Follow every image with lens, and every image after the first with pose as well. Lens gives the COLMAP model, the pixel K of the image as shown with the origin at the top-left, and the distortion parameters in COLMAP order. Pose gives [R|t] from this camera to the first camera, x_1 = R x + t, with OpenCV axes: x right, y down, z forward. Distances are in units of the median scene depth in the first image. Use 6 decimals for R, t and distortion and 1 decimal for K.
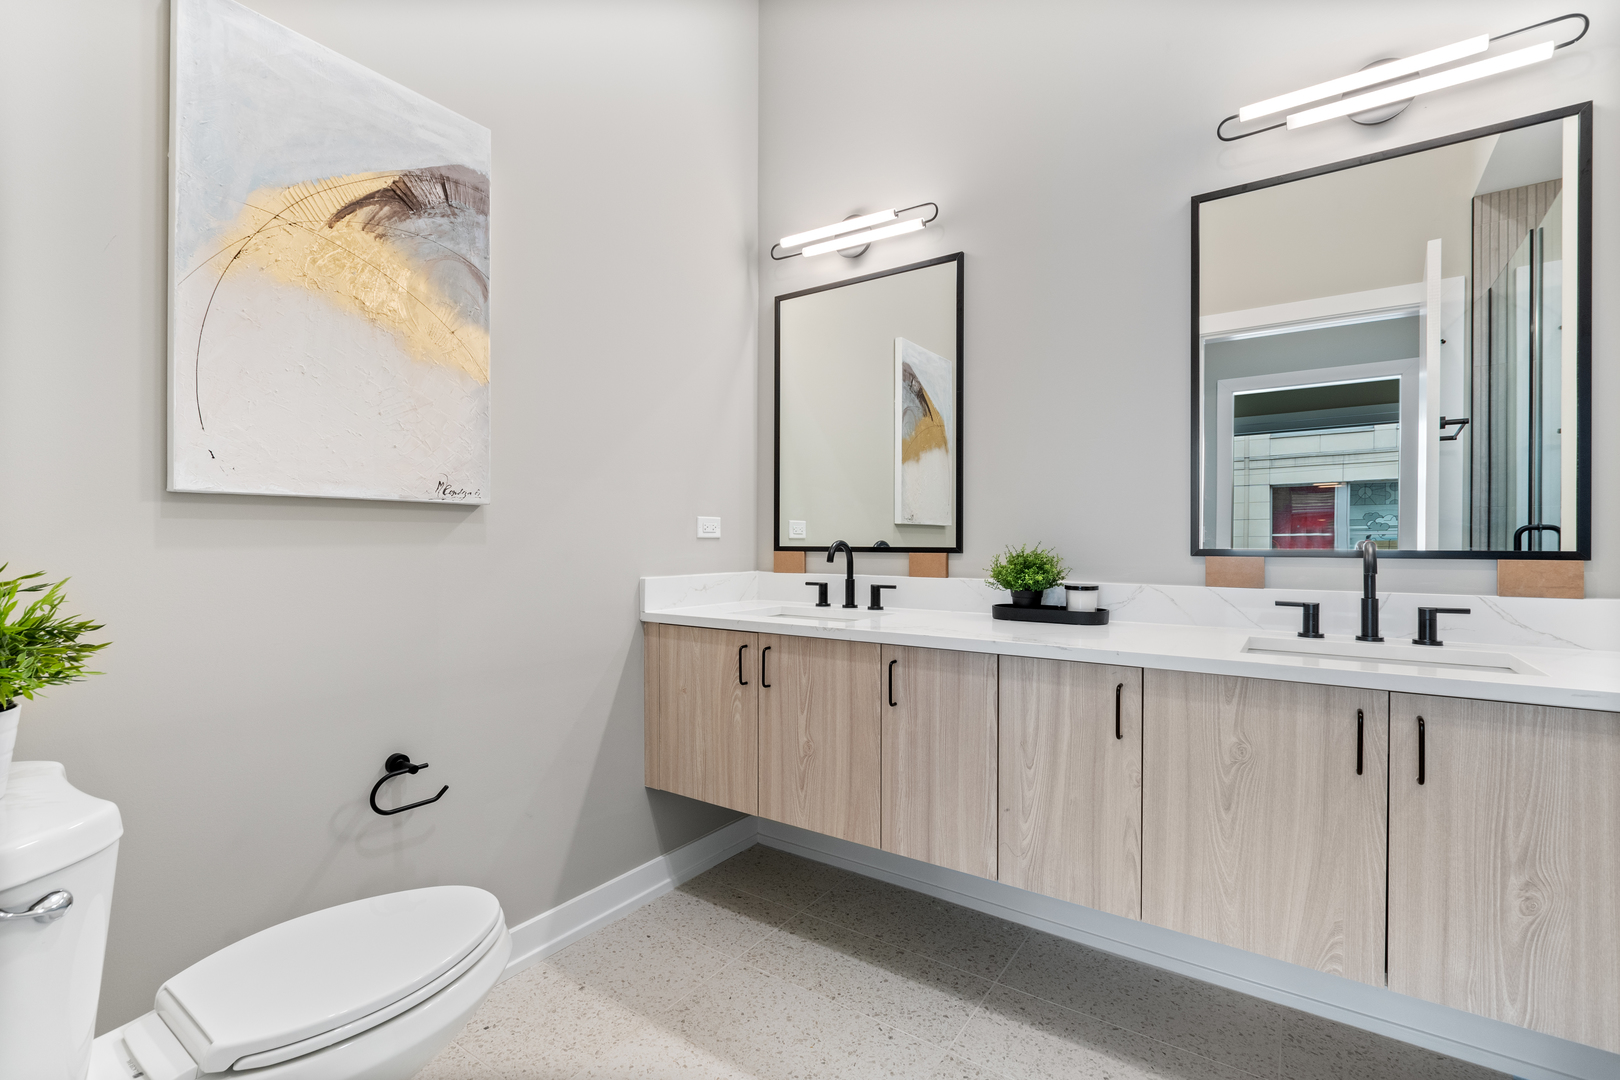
lens RADIAL K [[740.7, 0, 794.0], [0, 740.7, 543.9], [0, 0, 1]] dist [-0.003634, -0.001783]
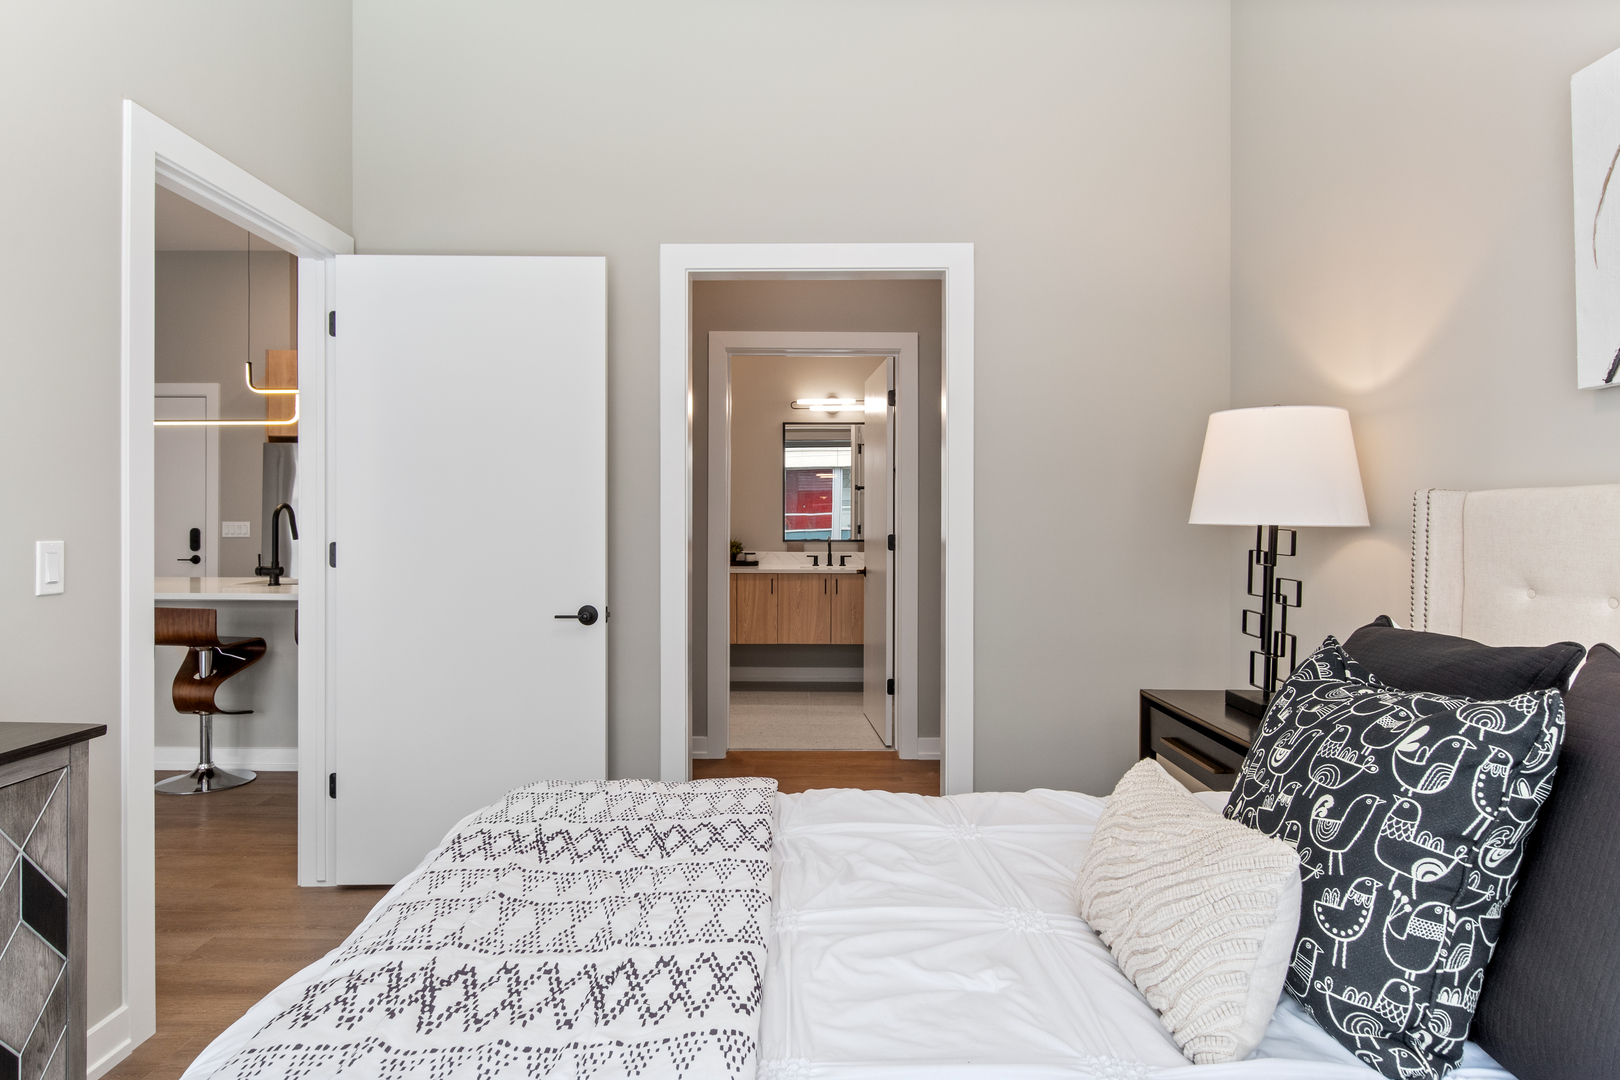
lens RADIAL K [[925.0, 0, 809.7], [0, 925.0, 526.5], [0, 0, 1]] dist [0.008252, 0.000921]
pose [[0.823027, -0.006758, 0.567962, -1.781679], [0.002361, 0.999961, 0.008476, -0.091914], [-0.567997, -0.005635, 0.823011, -2.544603]]
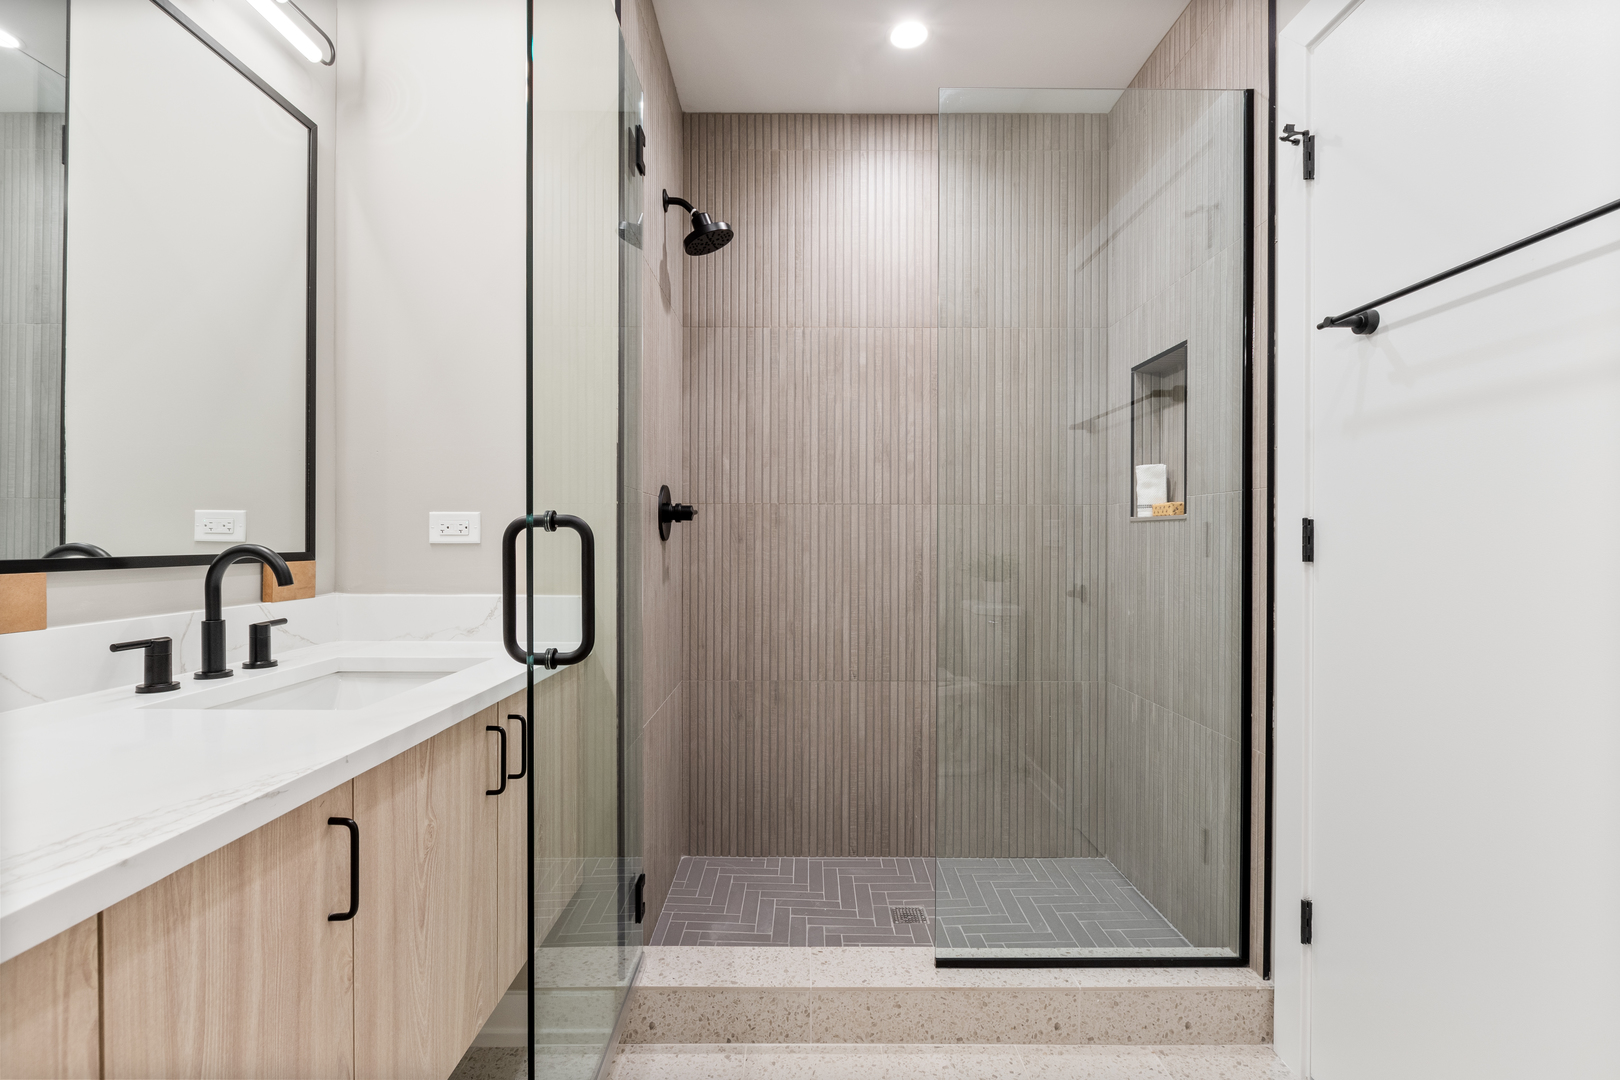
lens RADIAL K [[740.7, 0, 800.8], [0, 740.7, 533.9], [0, 0, 1]] dist [-0.003634, -0.001783]
pose [[-0.566141, -0.002203, 0.824305, -0.170414], [-0.001163, 0.999998, 0.001874, -0.015603], [-0.824307, 0.000103, -0.566143, 0.936310]]
